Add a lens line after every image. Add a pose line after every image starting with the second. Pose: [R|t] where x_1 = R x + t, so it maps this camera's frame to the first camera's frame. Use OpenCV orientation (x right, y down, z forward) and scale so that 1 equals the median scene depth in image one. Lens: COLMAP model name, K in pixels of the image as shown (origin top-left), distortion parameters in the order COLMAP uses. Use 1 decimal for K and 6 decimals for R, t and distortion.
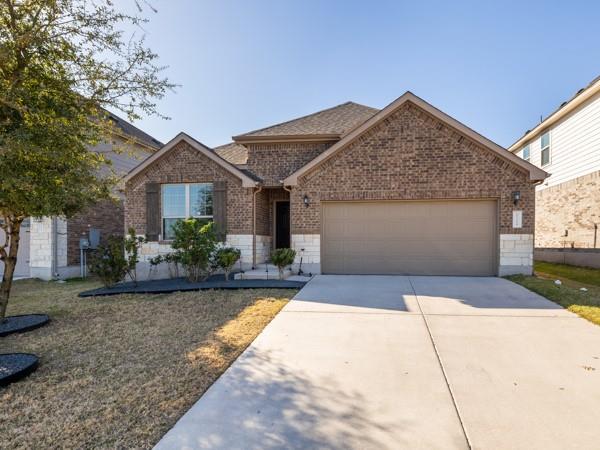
lens RADIAL K [[316.3, 0, 297.3], [0, 316.3, 241.8], [0, 0, 1]] dist [-0.003307, 0.000780]
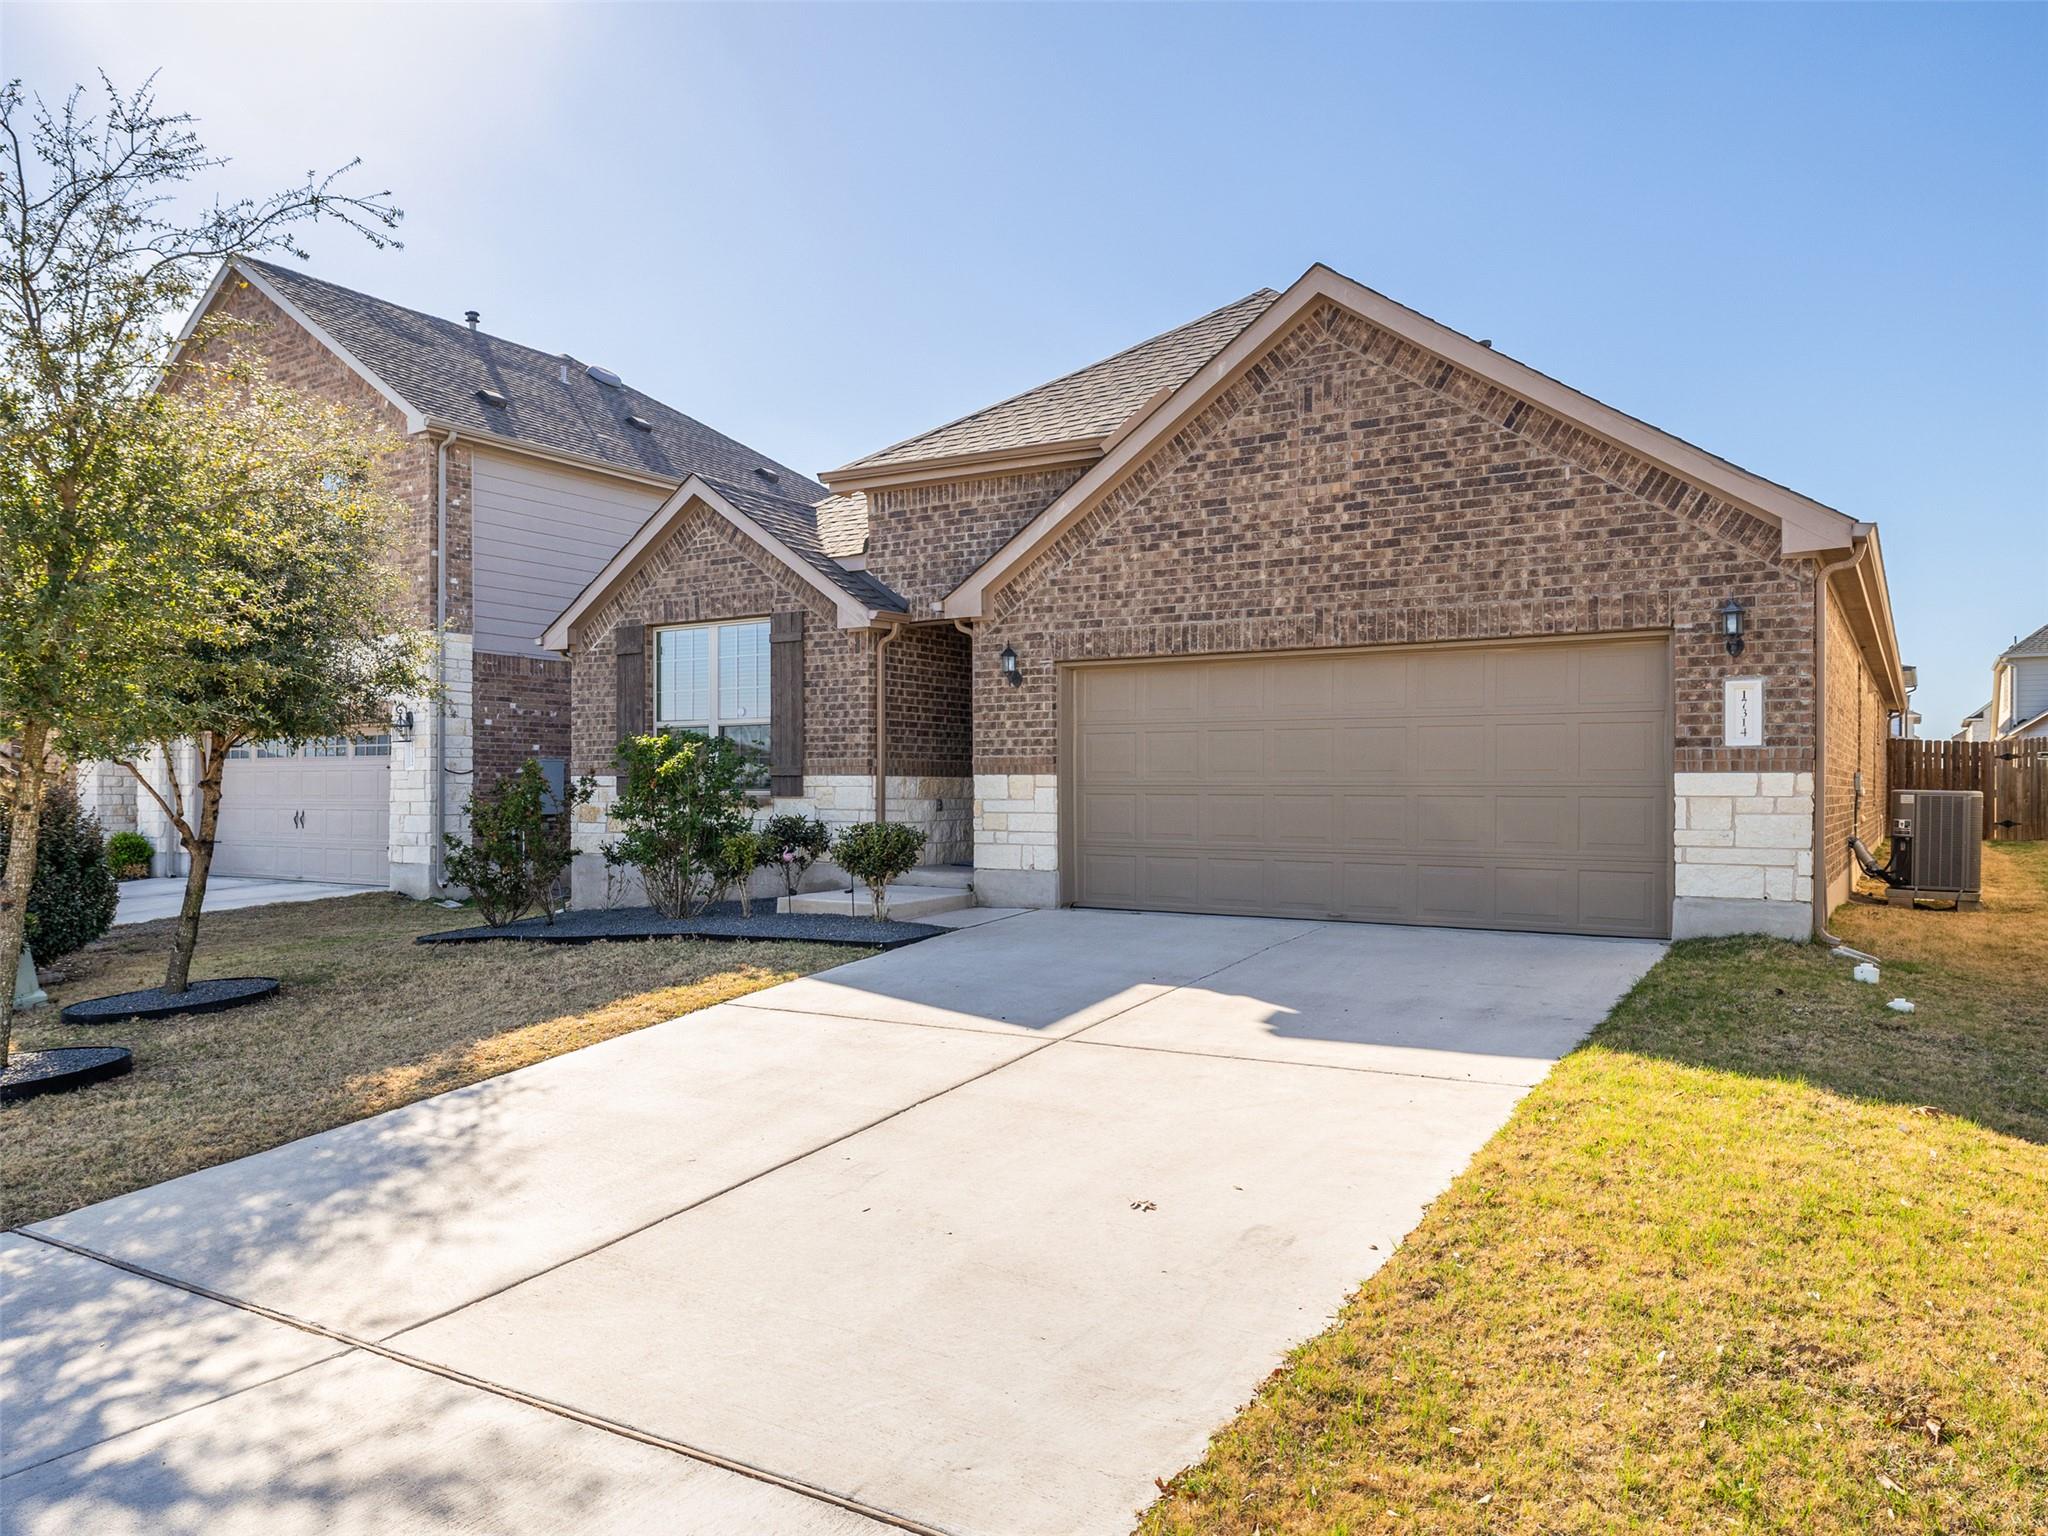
lens RADIAL K [[1220.6, 0, 1028.6], [0, 1220.6, 766.8], [0, 0, 1]] dist [-0.005702, -0.005570]
pose [[0.931772, -0.007085, -0.362976, 0.492380], [0.003675, 0.999942, -0.010085, -0.019833], [0.363027, 0.008063, 0.931744, -0.093977]]
